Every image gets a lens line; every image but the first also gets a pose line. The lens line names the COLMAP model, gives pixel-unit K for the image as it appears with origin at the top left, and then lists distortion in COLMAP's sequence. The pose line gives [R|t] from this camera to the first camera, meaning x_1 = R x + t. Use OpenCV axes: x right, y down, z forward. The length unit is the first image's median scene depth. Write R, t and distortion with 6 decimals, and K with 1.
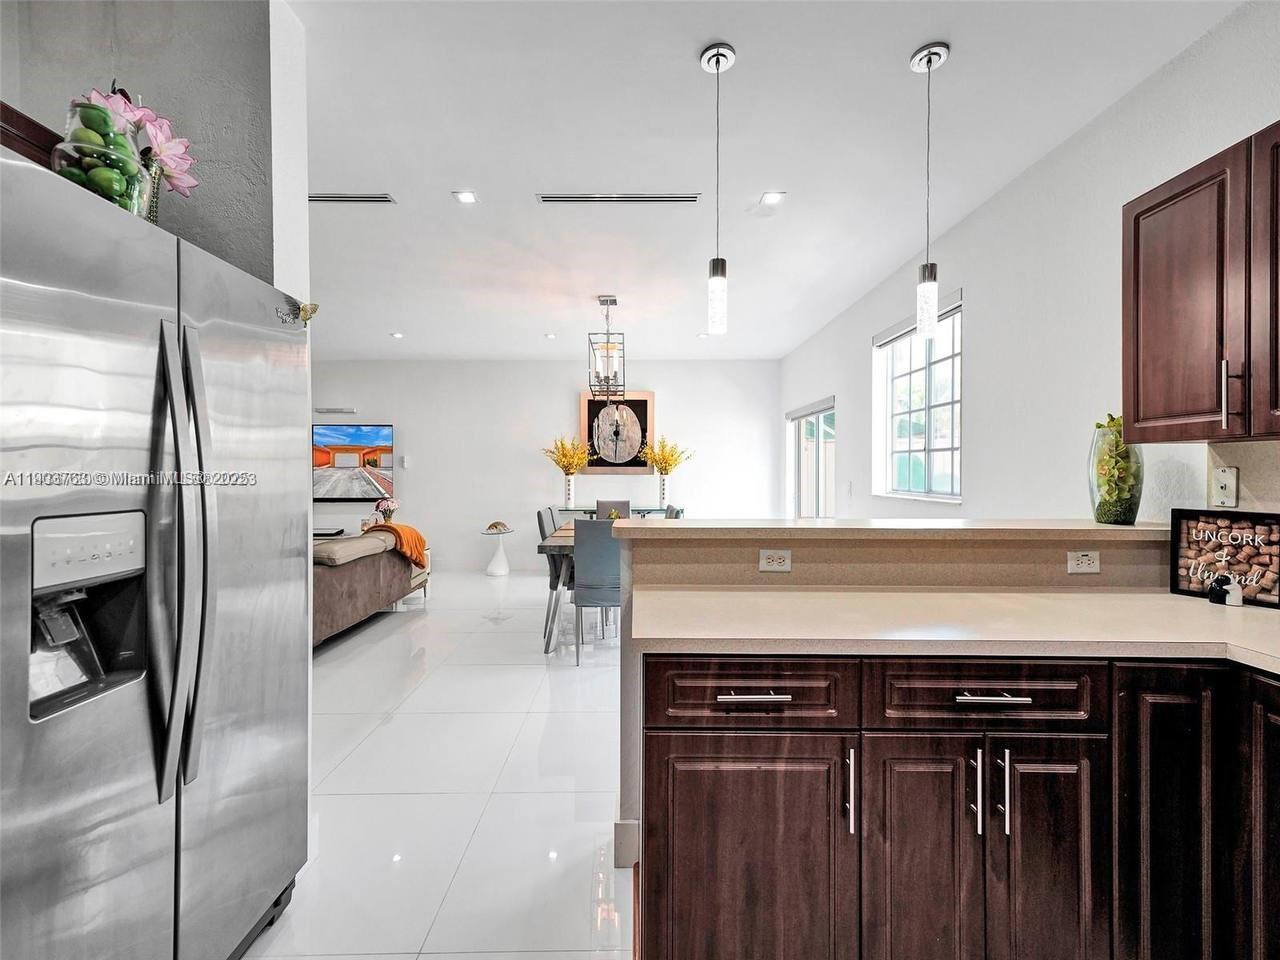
lens RADIAL K [[545.2, 0, 640.4], [0, 545.2, 473.9], [0, 0, 1]] dist [0.014501, 0.000254]
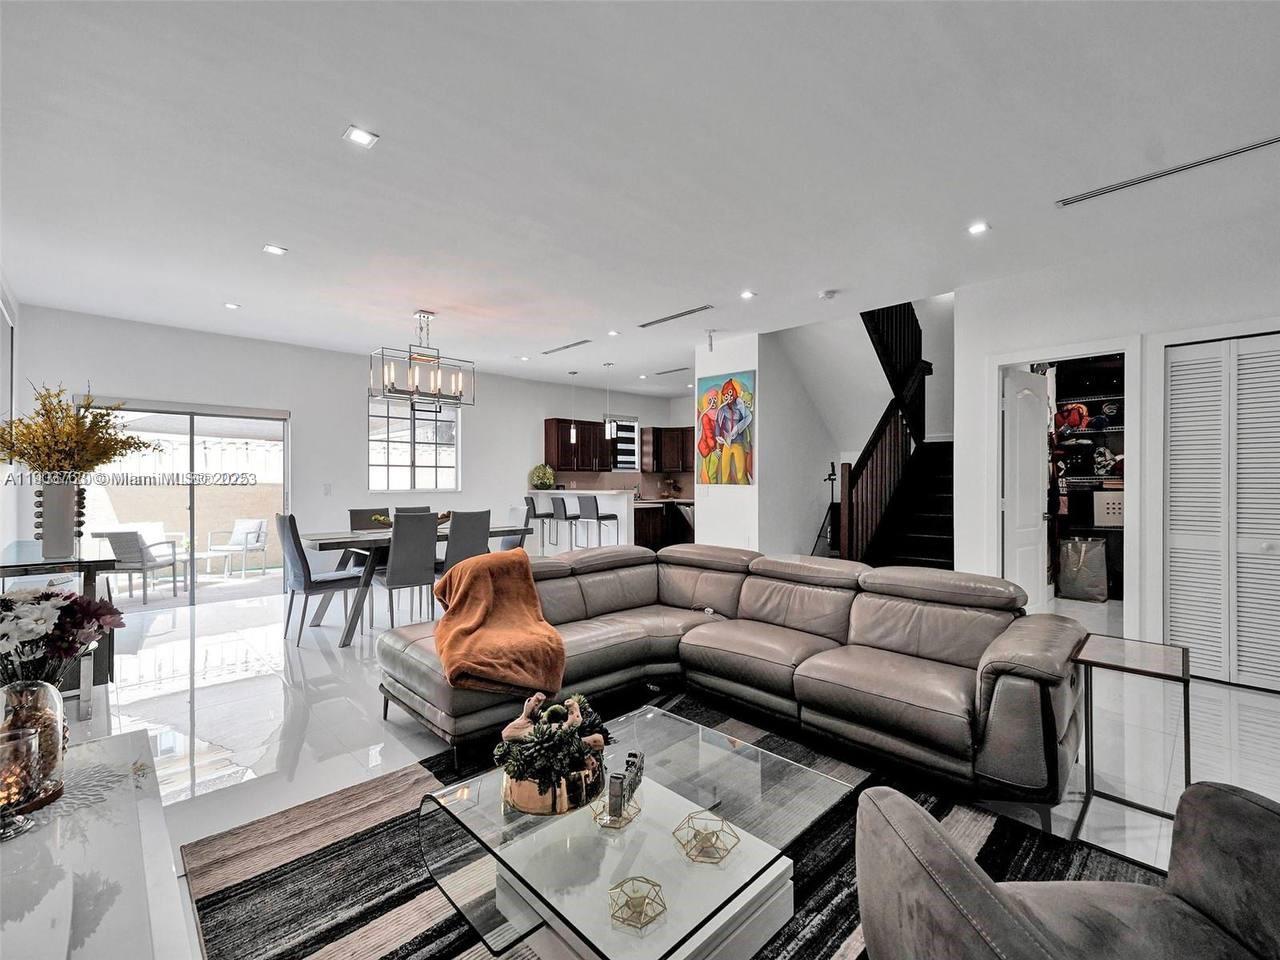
lens RADIAL K [[514.0, 0, 640.0], [0, 514.0, 480.0], [0, 0, 1]] dist [0.000485, -0.000018]
pose [[-0.713718, -0.003378, 0.700425, -2.315624], [0.004234, 0.999949, 0.009137, -0.019041], [-0.700421, 0.009487, -0.713667, 3.280966]]
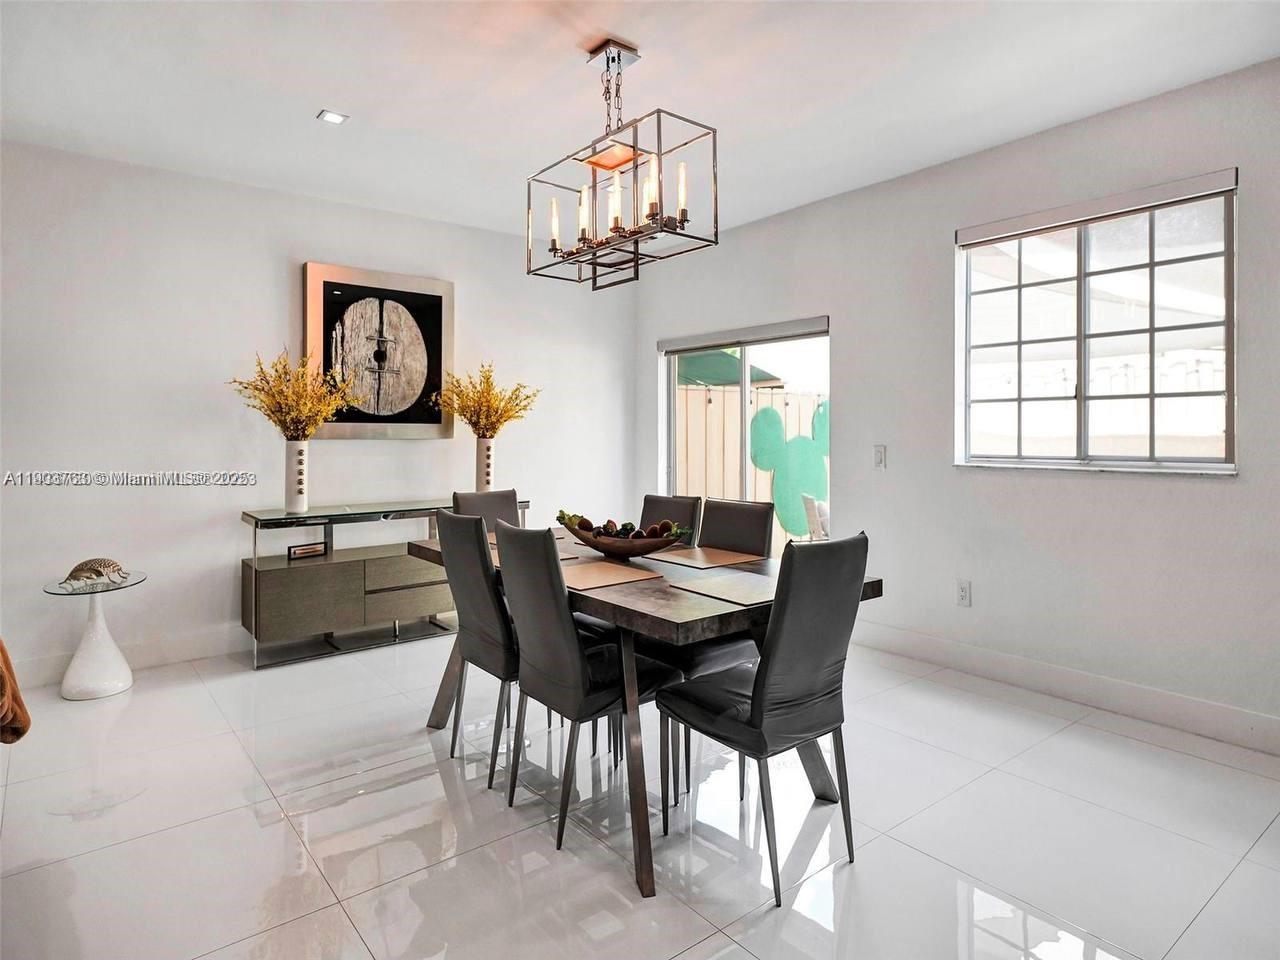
lens RADIAL K [[730.7, 0, 637.2], [0, 730.7, 436.5], [0, 0, 1]] dist [0.003780, 0.000447]
pose [[0.792021, -0.003667, 0.610483, -1.058017], [0.006911, 0.999972, -0.002960, 0.011208], [-0.610455, 0.006564, 0.792024, 1.286523]]
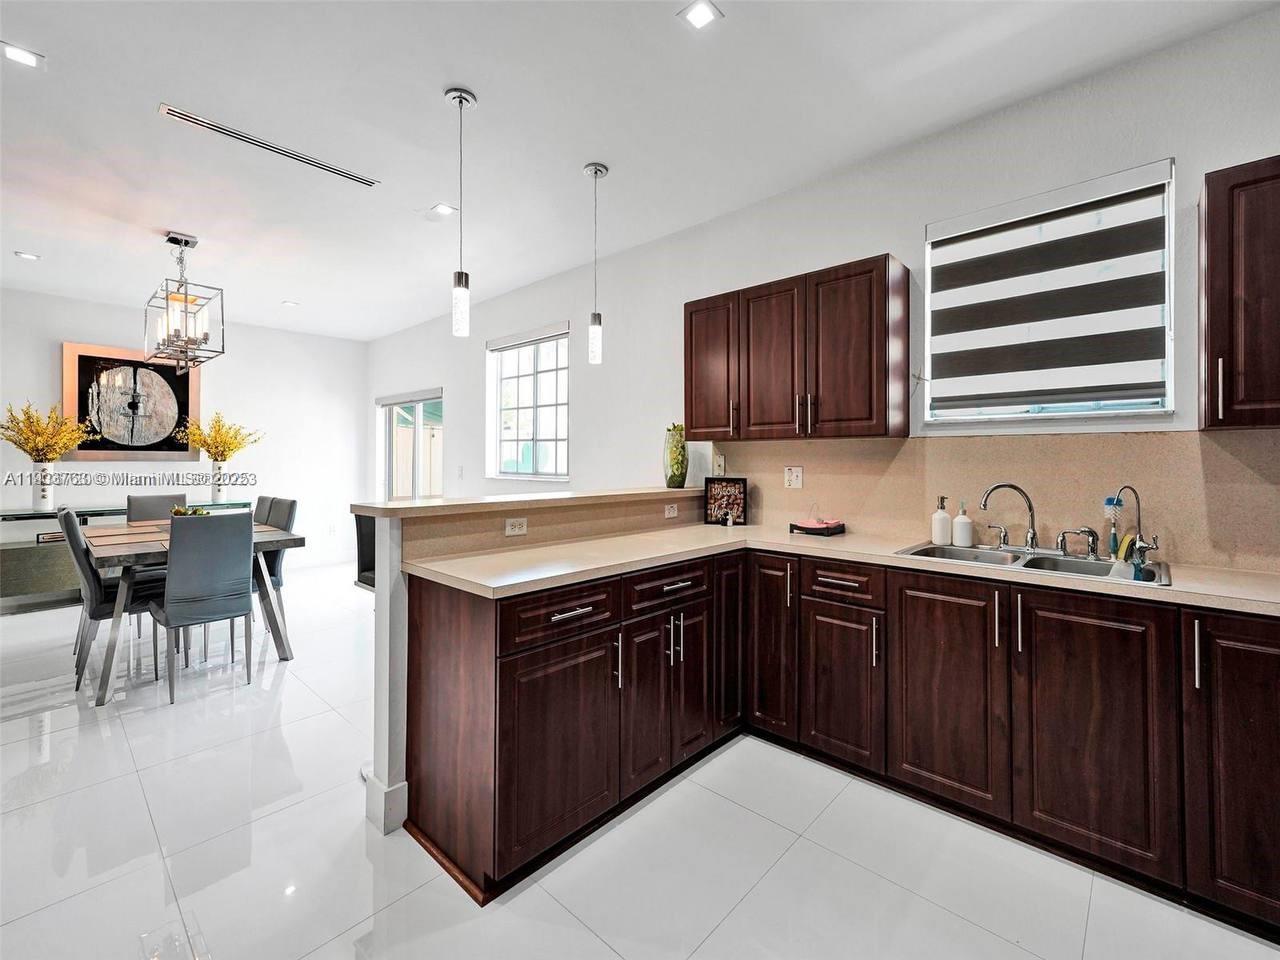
lens RADIAL K [[544.6, 0, 638.7], [0, 544.6, 459.0], [0, 0, 1]] dist [0.017798, 0.000080]
pose [[0.687495, 0.001041, 0.726188, -0.467131], [0.001828, 0.999993, -0.003163, 0.006868], [-0.726187, 0.003502, 0.687488, -0.069760]]
